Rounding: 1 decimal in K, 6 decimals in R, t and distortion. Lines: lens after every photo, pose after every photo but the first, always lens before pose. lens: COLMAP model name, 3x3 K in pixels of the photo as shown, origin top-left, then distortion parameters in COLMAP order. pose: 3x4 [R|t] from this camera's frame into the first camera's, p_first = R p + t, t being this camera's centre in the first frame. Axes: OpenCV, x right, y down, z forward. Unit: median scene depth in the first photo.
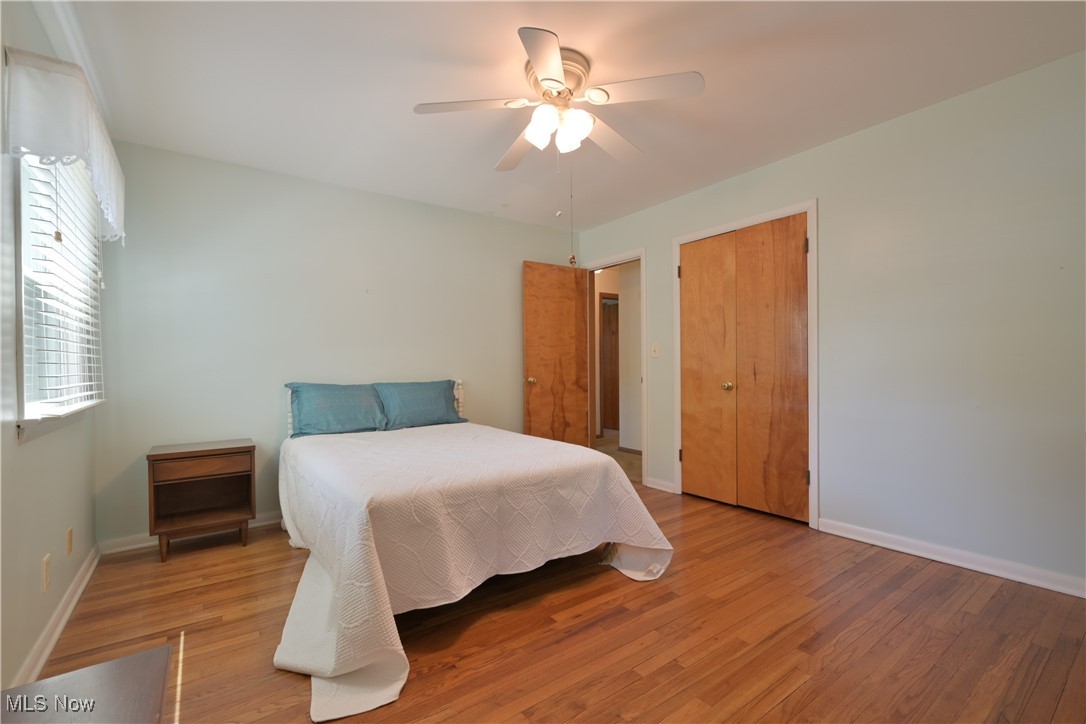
lens RADIAL K [[469.3, 0, 547.1], [0, 469.3, 362.8], [0, 0, 1]] dist [-0.000404, -0.000188]
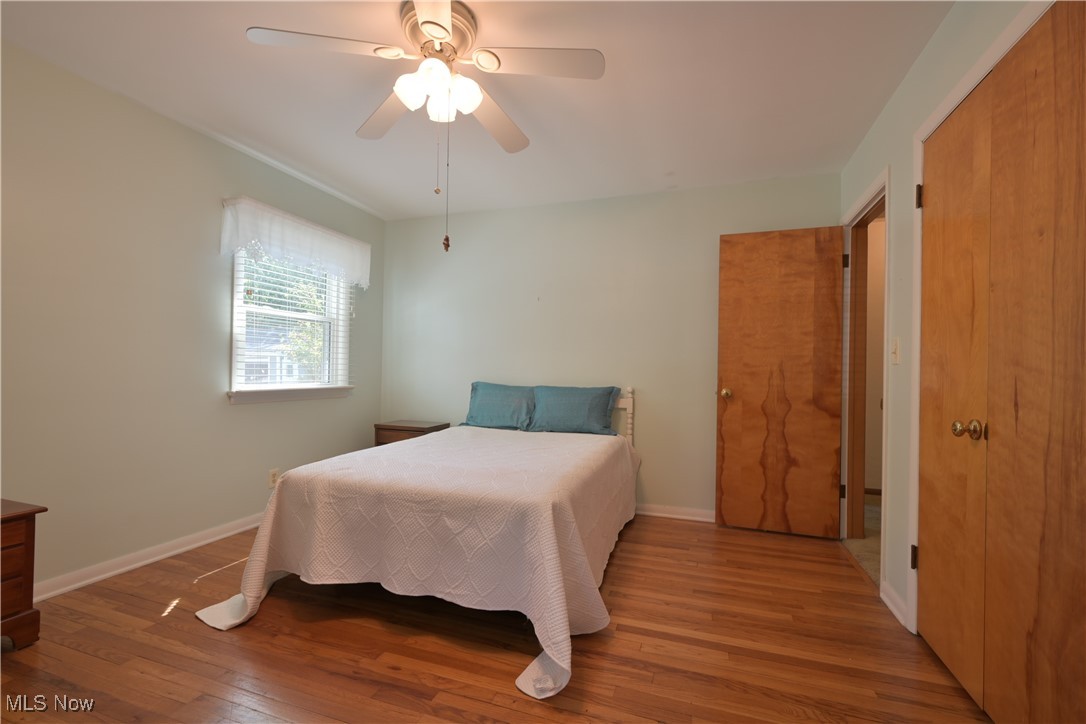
lens RADIAL K [[469.3, 0, 545.7], [0, 469.3, 363.6], [0, 0, 1]] dist [-0.000404, -0.000188]
pose [[0.574293, 0.007688, -0.818613, 0.453649], [-0.017590, 0.999841, -0.002950, -0.003208], [0.818461, 0.016094, 0.574337, 0.367894]]
